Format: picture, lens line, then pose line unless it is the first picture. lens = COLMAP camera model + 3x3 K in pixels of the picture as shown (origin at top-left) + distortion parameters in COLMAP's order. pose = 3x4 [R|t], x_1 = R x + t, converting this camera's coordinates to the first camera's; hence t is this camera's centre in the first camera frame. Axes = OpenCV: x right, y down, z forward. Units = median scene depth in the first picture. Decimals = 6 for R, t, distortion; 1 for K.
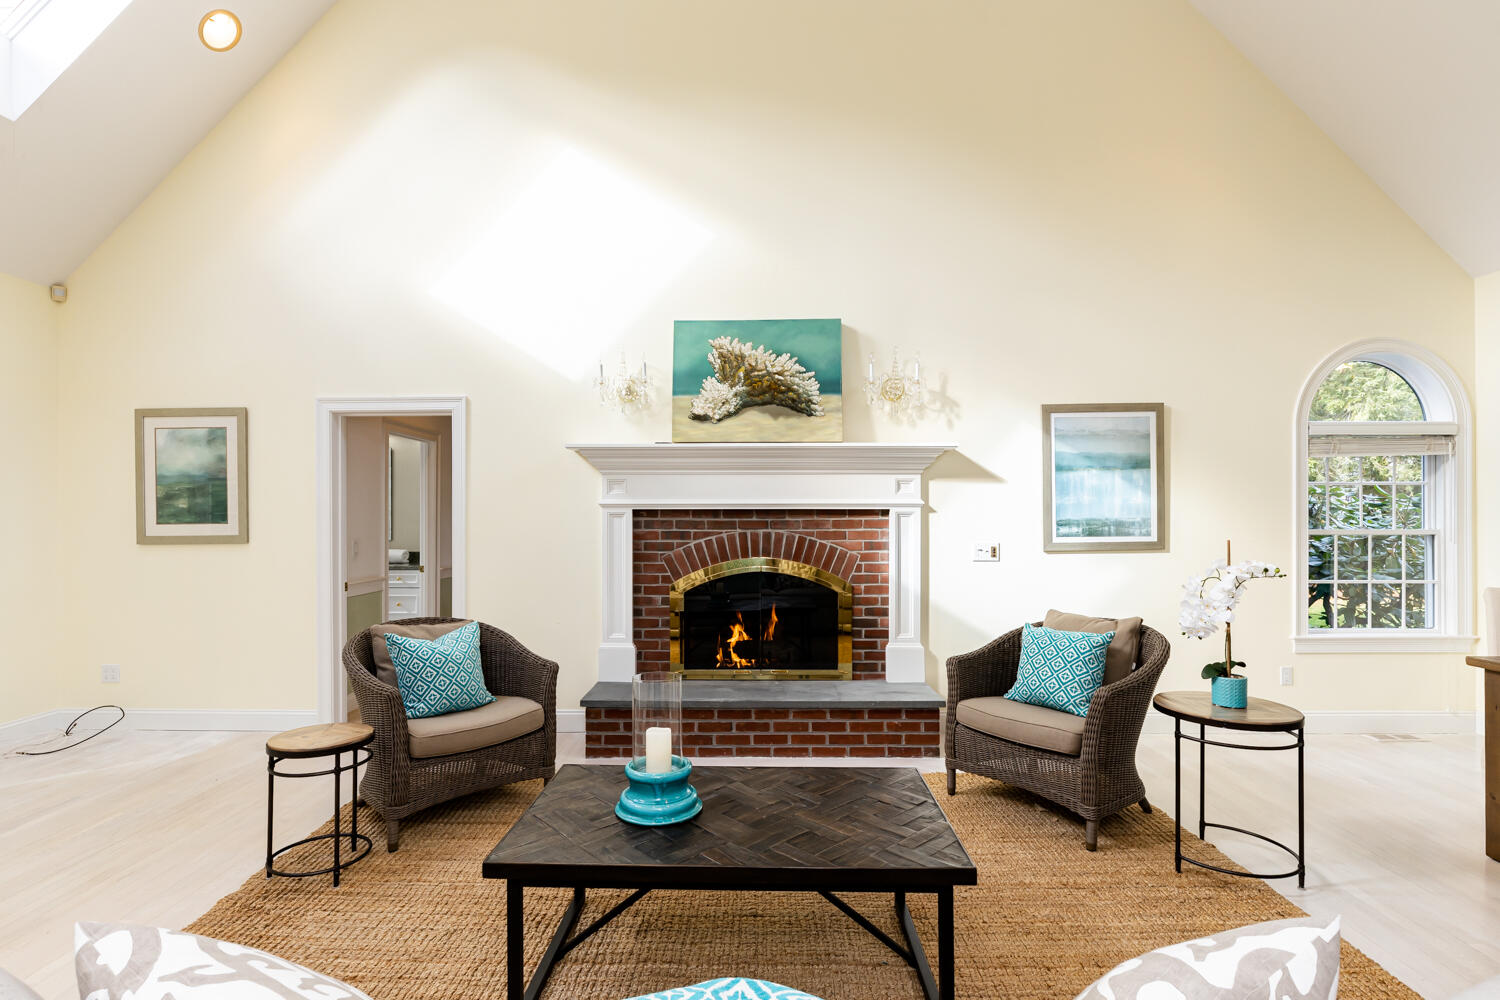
lens RADIAL K [[728.1, 0, 760.3], [0, 728.1, 518.8], [0, 0, 1]] dist [0.015754, 0.000608]
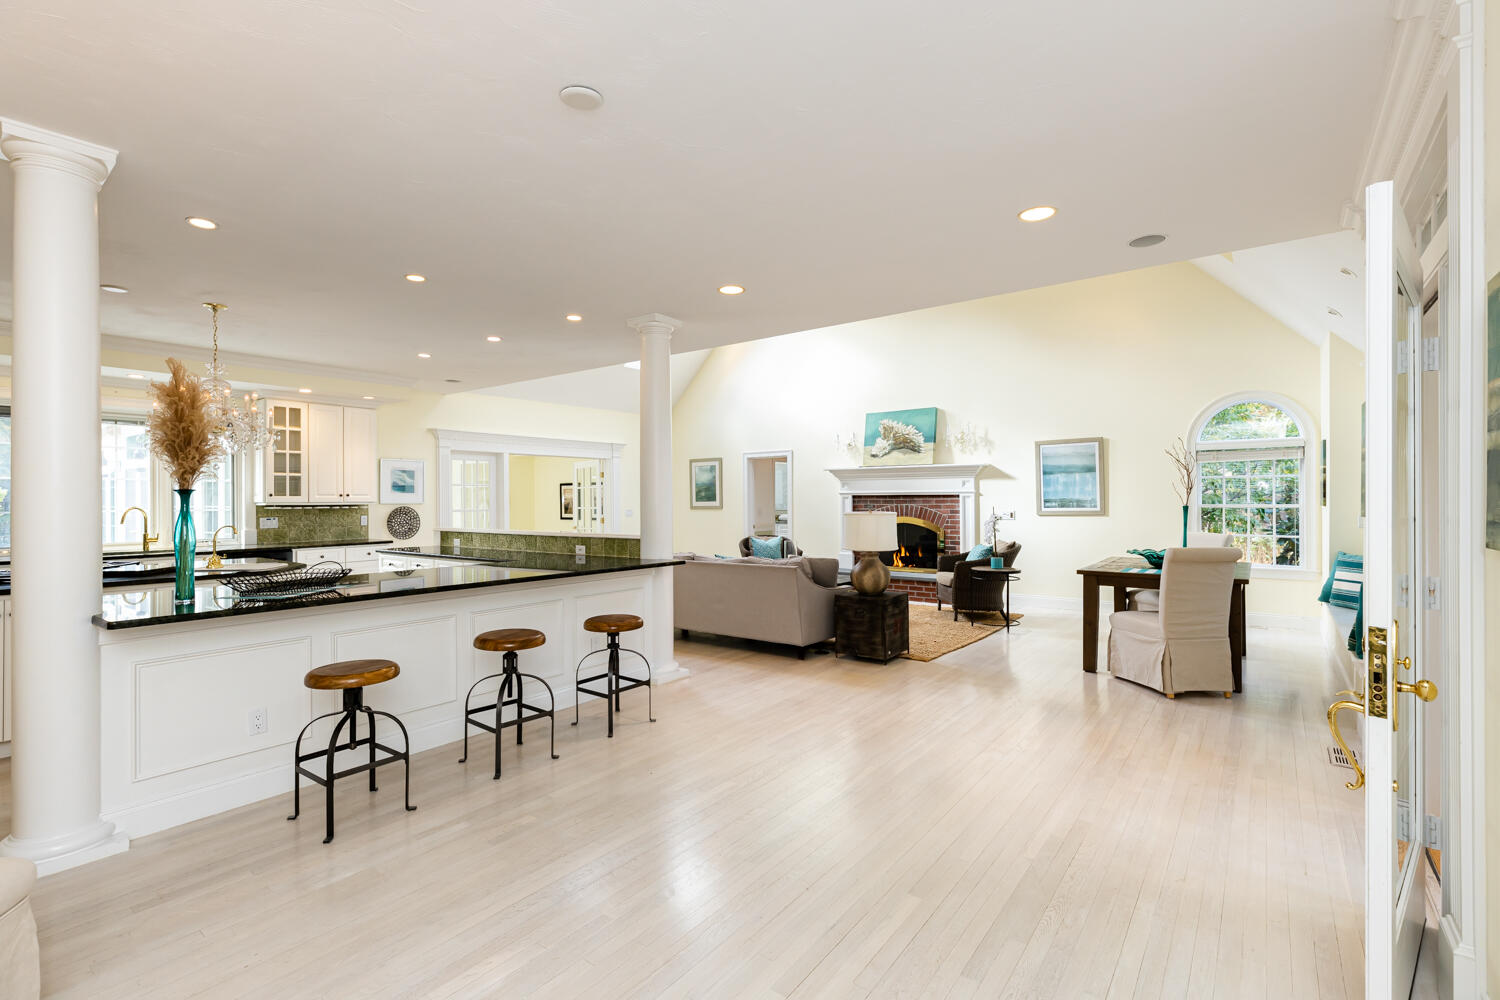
lens RADIAL K [[673.8, 0, 762.2], [0, 673.8, 497.3], [0, 0, 1]] dist [0.011069, 0.000115]
pose [[0.826780, -0.004924, -0.562505, 0.802300], [0.003187, 0.999987, -0.004069, 0.001321], [0.562517, 0.001572, 0.826784, -0.941801]]
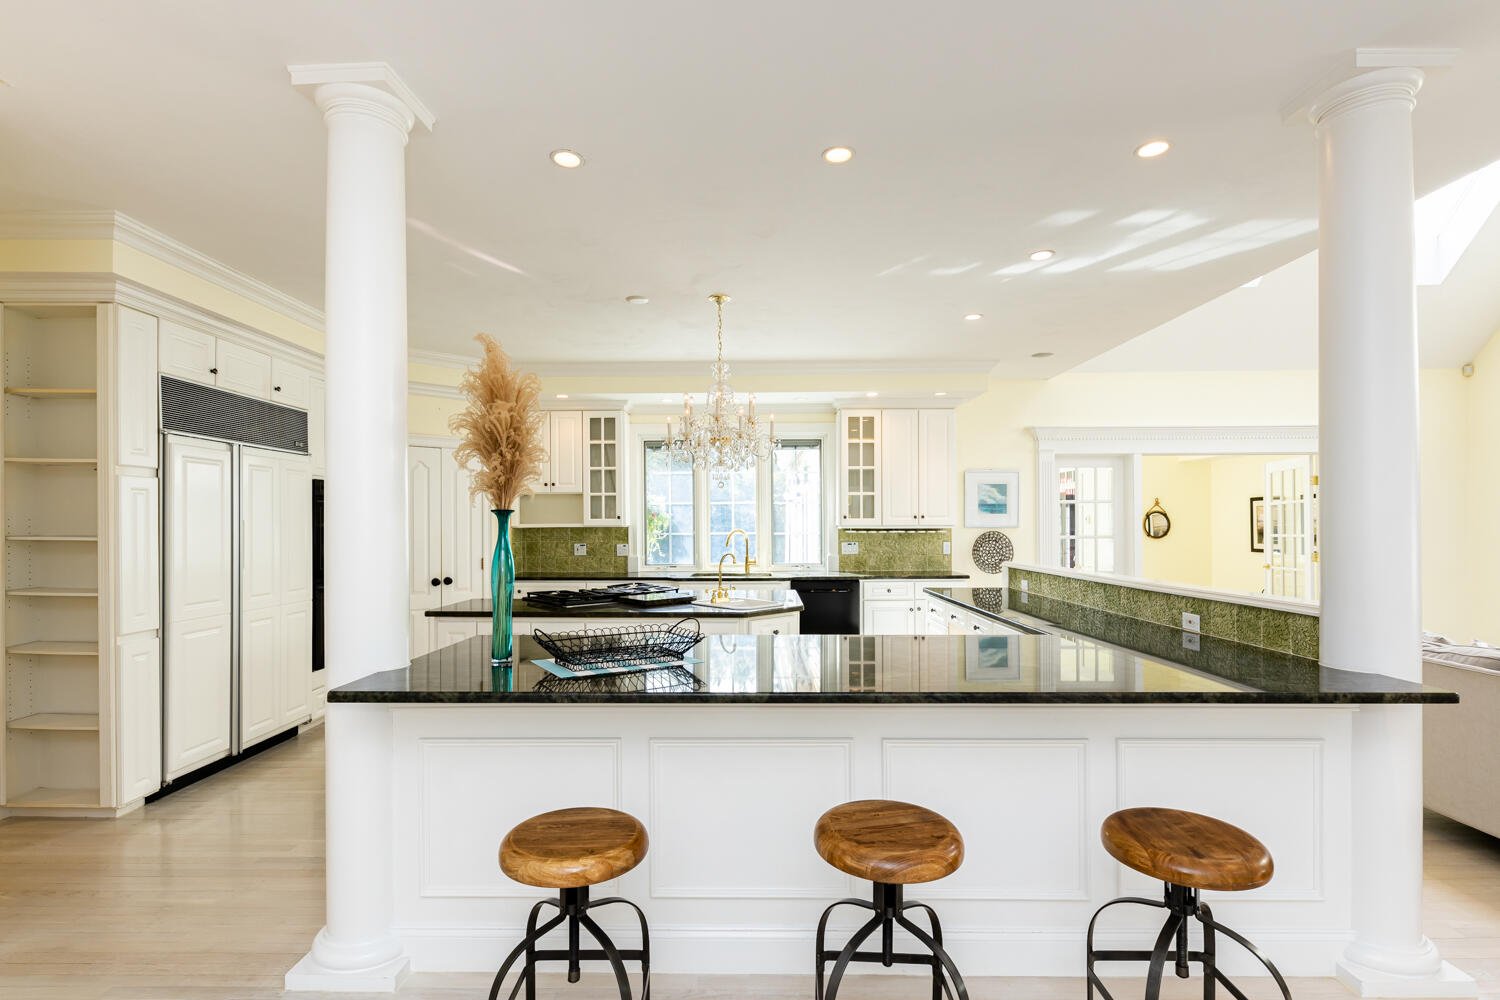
lens RADIAL K [[728.1, 0, 757.4], [0, 728.1, 521.9], [0, 0, 1]] dist [0.015754, 0.000608]
pose [[0.033599, -0.004315, -0.999426, 0.488848], [0.003064, 0.999986, -0.004214, 0.001955], [0.999431, -0.002920, 0.033611, -0.528264]]
